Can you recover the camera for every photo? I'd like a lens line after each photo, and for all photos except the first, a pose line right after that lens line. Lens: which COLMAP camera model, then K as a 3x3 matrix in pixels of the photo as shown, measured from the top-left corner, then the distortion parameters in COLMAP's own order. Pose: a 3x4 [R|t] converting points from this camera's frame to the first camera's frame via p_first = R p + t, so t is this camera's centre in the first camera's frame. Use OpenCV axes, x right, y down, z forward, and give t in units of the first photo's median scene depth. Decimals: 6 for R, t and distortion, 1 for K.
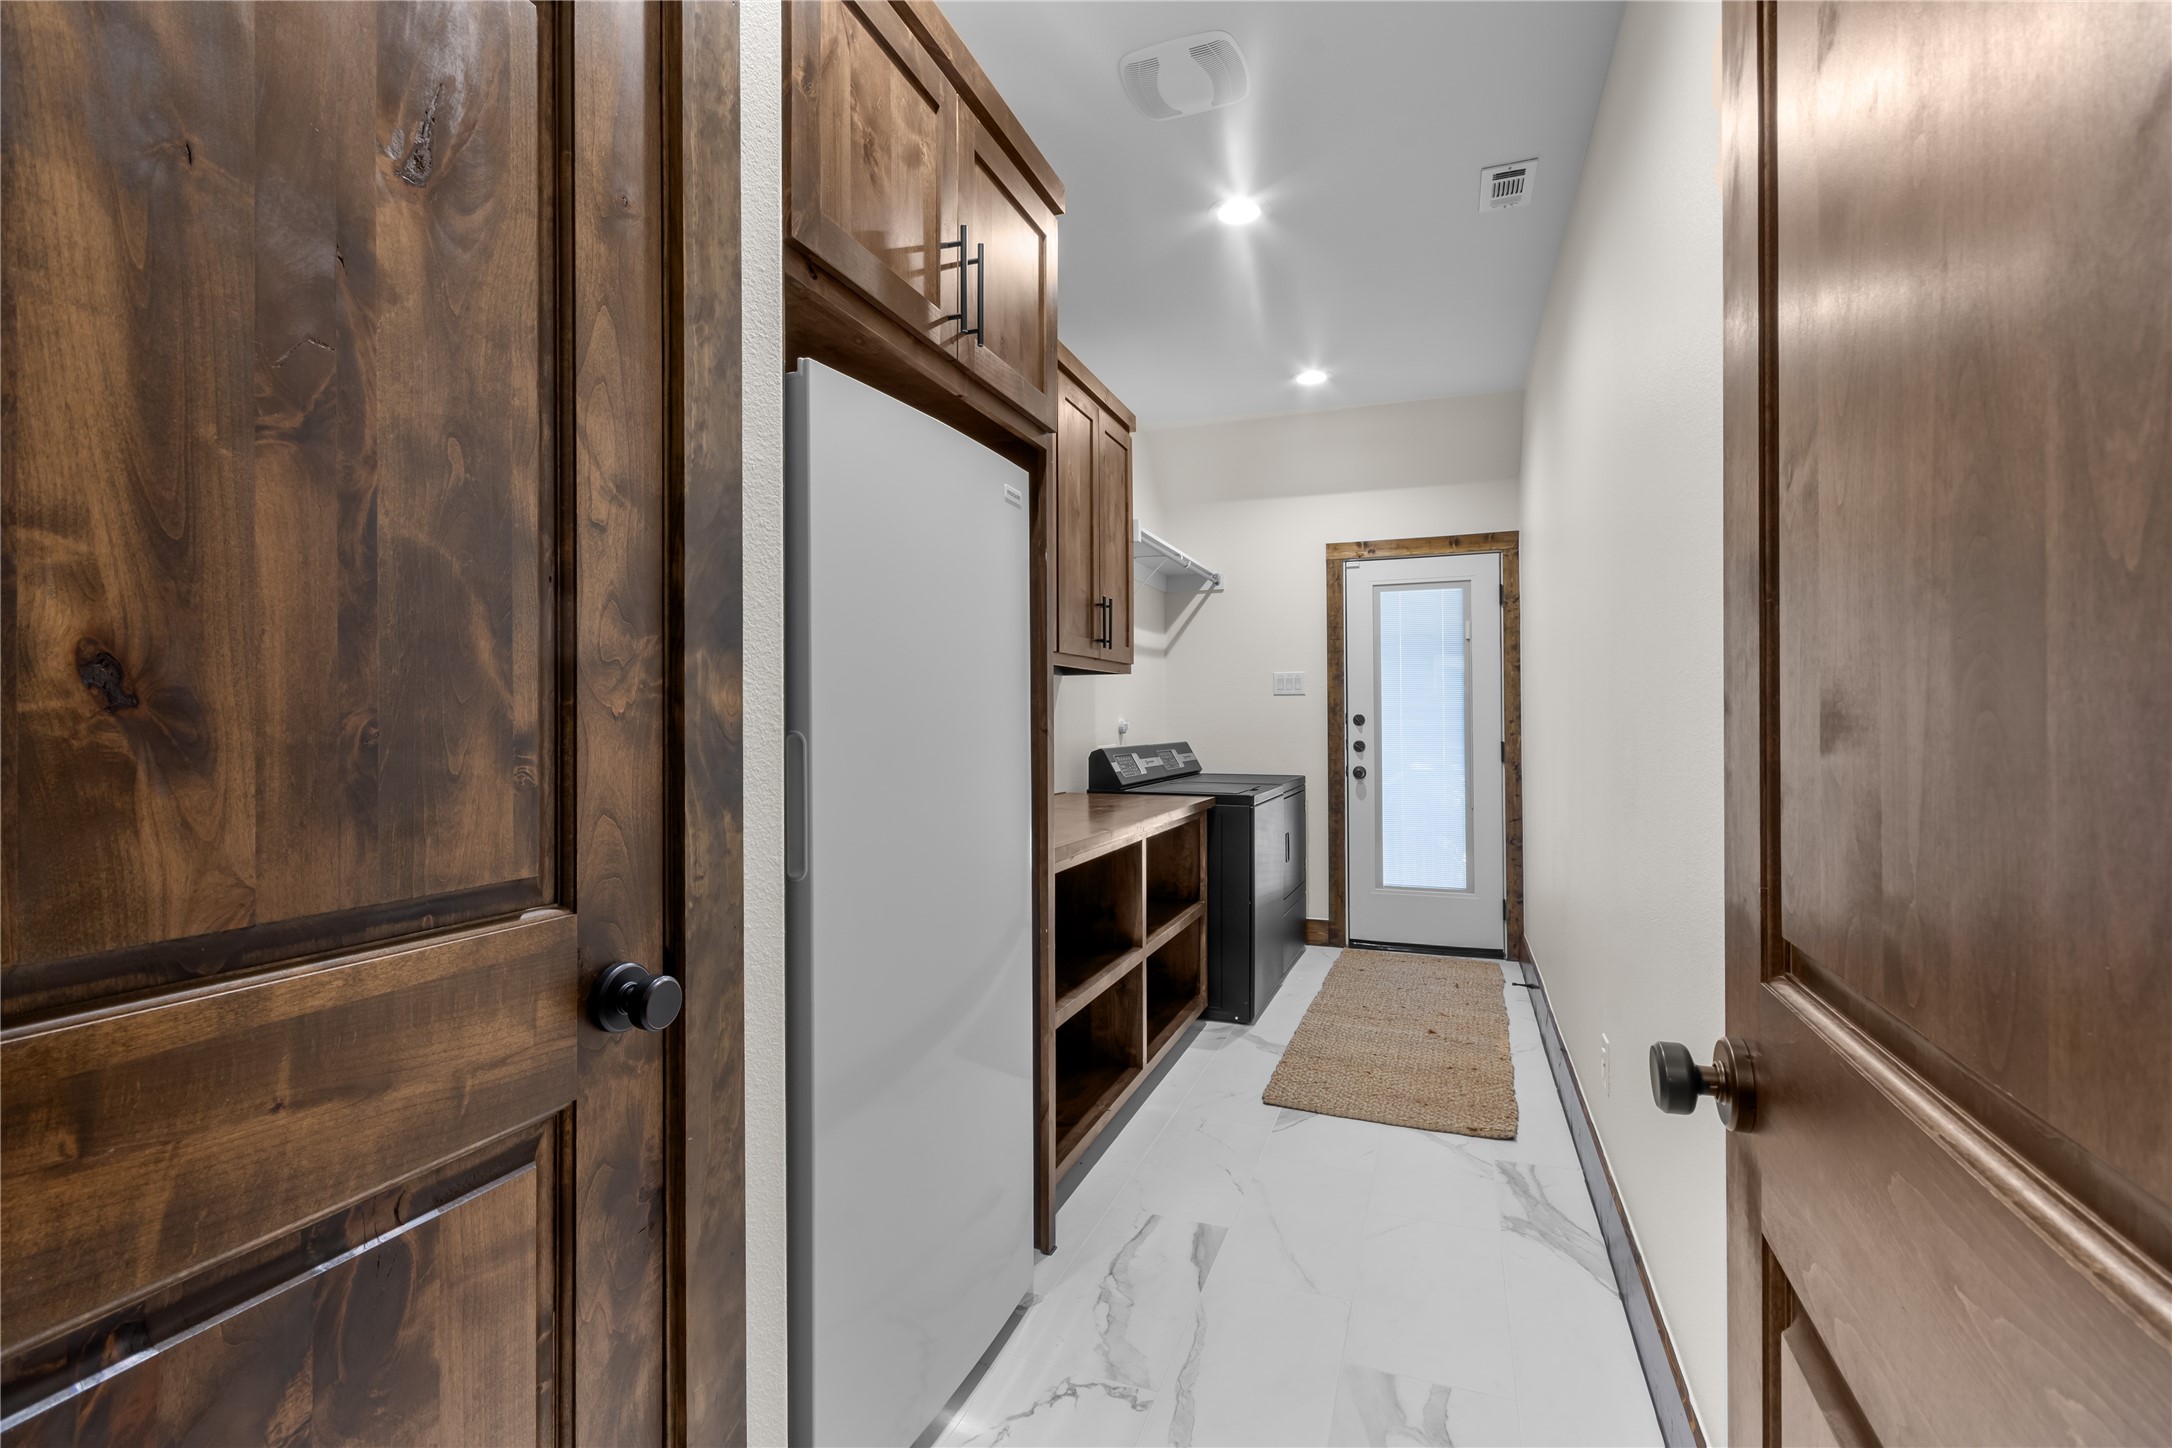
lens RADIAL K [[955.5, 0, 1091.8], [0, 955.5, 715.8], [0, 0, 1]] dist [0.001080, 0.000238]
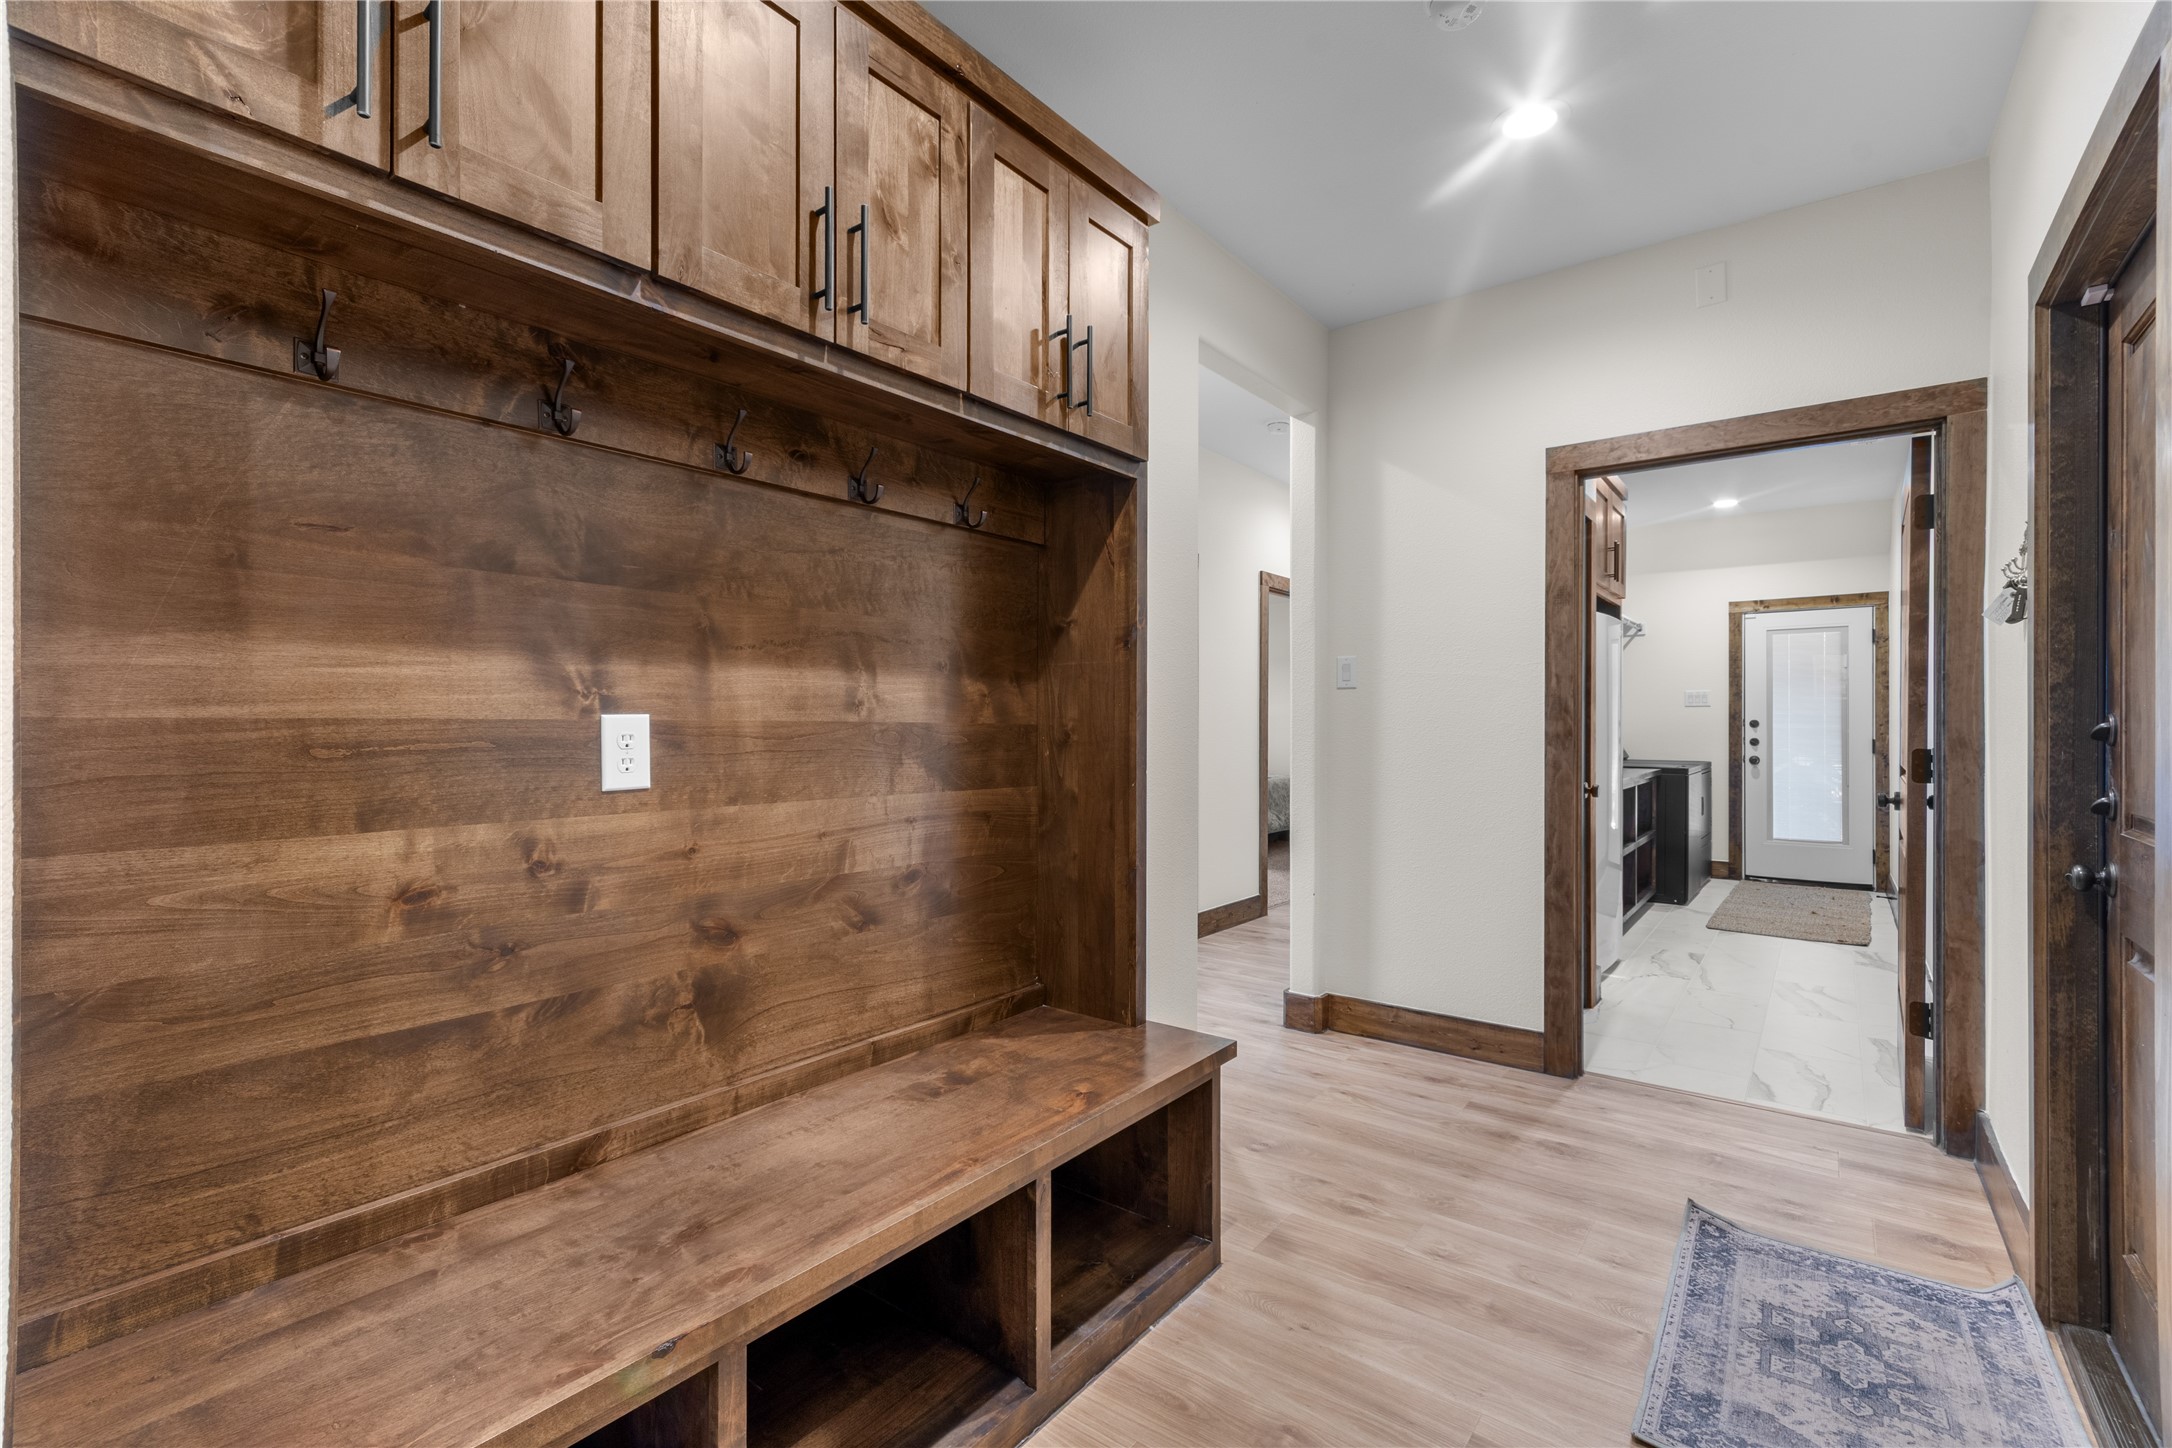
lens RADIAL K [[955.5, 0, 1071.3], [0, 955.5, 726.2], [0, 0, 1]] dist [0.001080, 0.000238]
pose [[0.951027, 0.005114, -0.309066, -0.259101], [-0.002161, 0.999949, 0.009897, -0.003786], [0.309101, -0.008745, 0.950989, -0.702157]]
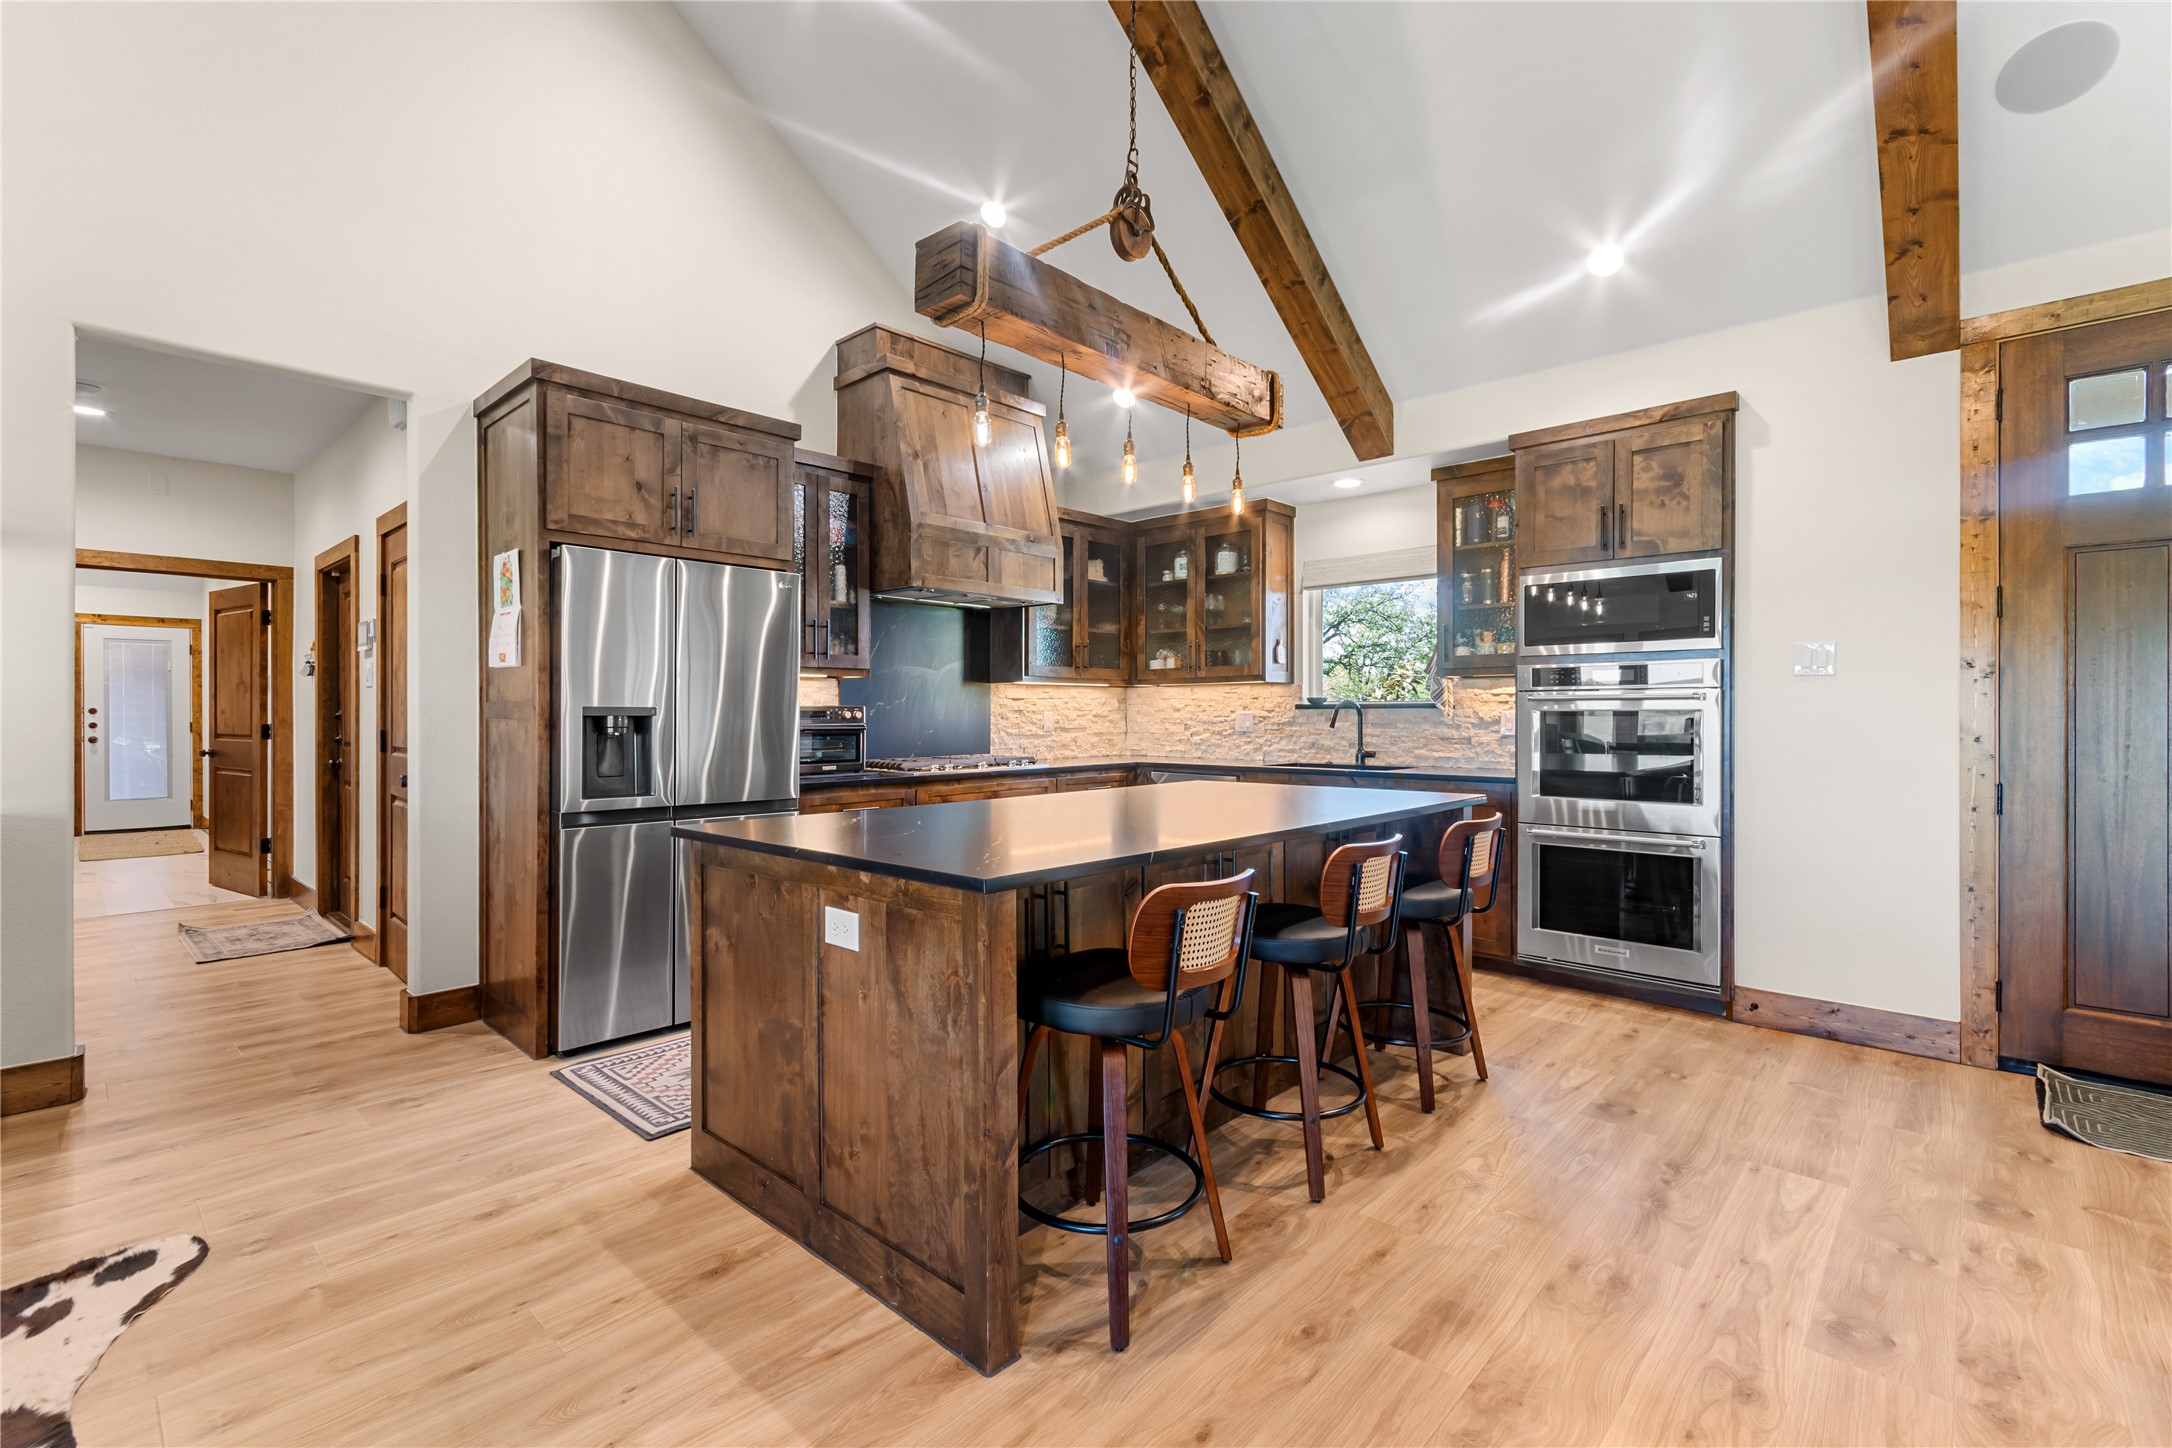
lens RADIAL K [[955.5, 0, 1080.5], [0, 955.5, 715.9], [0, 0, 1]] dist [0.001080, 0.000238]
pose [[0.381585, -0.000276, 0.924334, -0.703531], [-0.009855, 0.999942, 0.004367, -0.012844], [-0.924281, -0.010776, 0.381560, -1.469867]]
